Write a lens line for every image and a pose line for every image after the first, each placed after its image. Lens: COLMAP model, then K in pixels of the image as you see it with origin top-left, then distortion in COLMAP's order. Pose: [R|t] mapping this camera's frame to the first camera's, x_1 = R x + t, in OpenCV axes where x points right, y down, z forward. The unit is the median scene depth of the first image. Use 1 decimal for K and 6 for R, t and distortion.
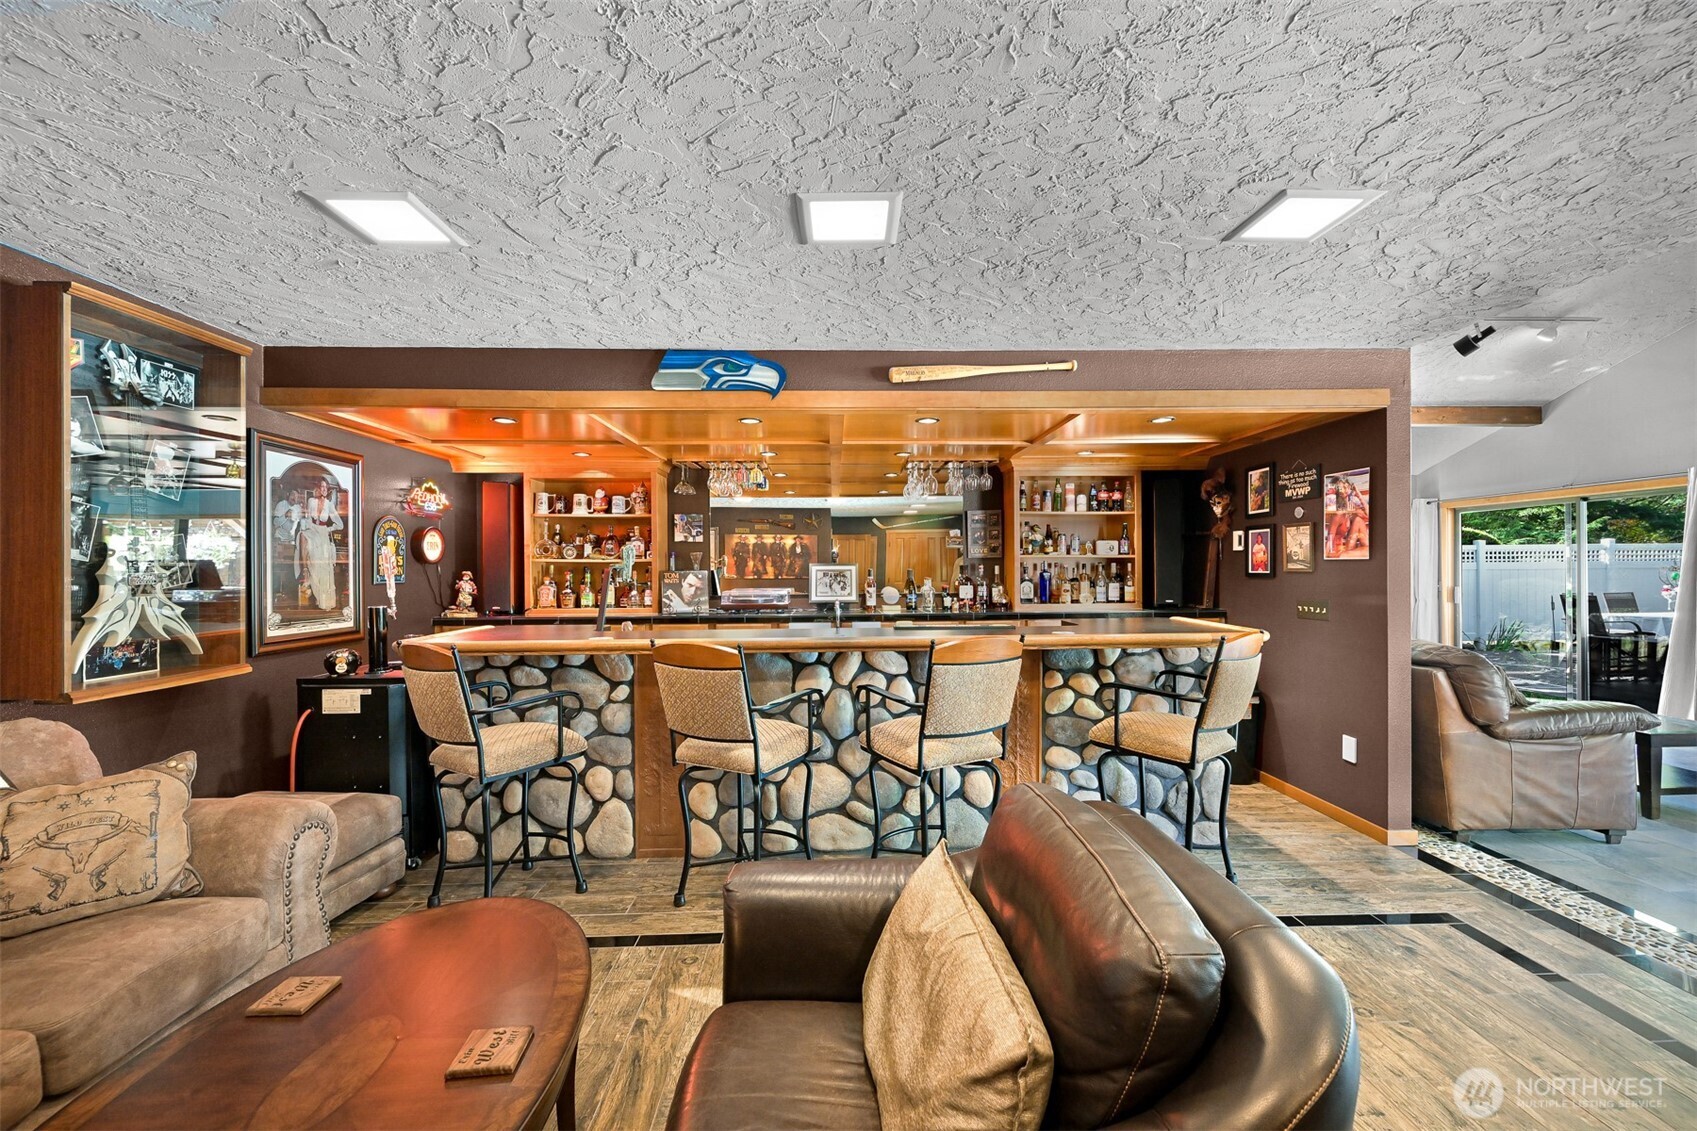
lens RADIAL K [[663.2, 0, 844.7], [0, 663.2, 572.8], [0, 0, 1]] dist [0.000864, 0.000093]
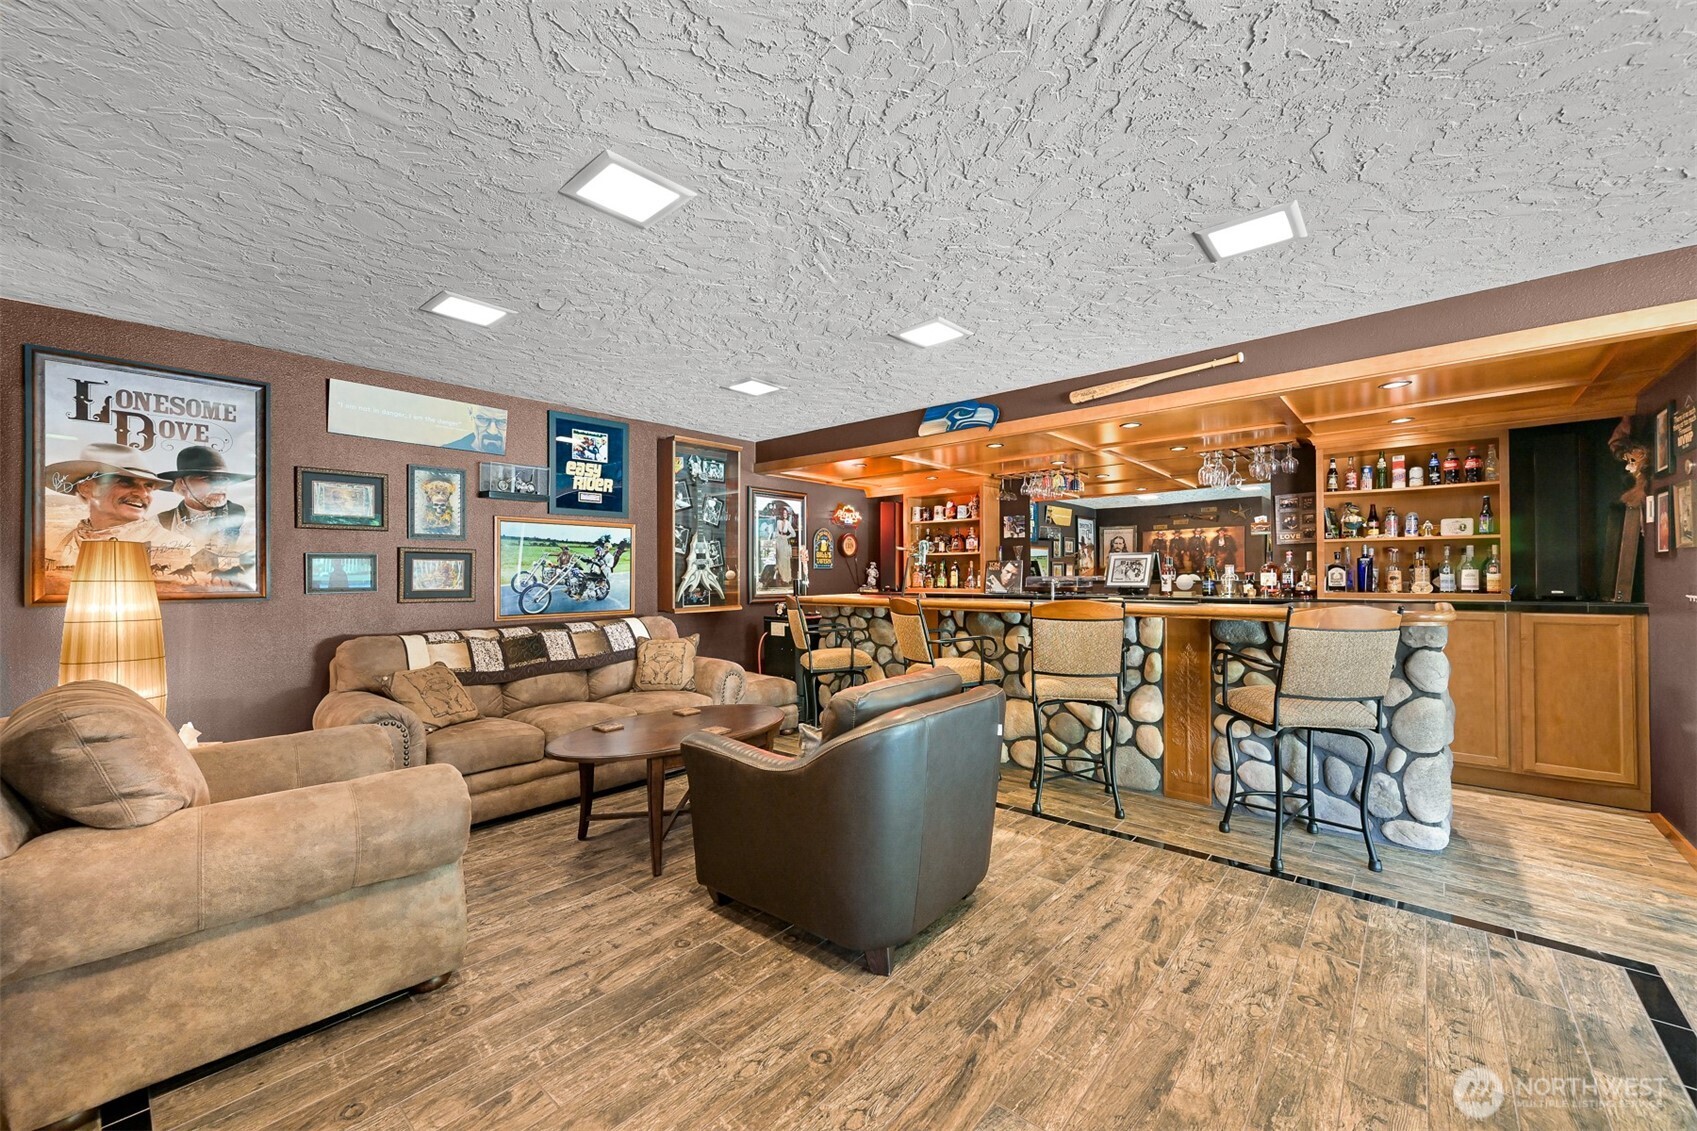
lens RADIAL K [[663.2, 0, 844.7], [0, 663.2, 572.8], [0, 0, 1]] dist [0.000864, 0.000093]
pose [[0.726480, 0.001059, -0.687186, 0.538934], [-0.004749, 0.999983, -0.003480, 0.034736], [0.687171, 0.005792, 0.726473, -0.181504]]
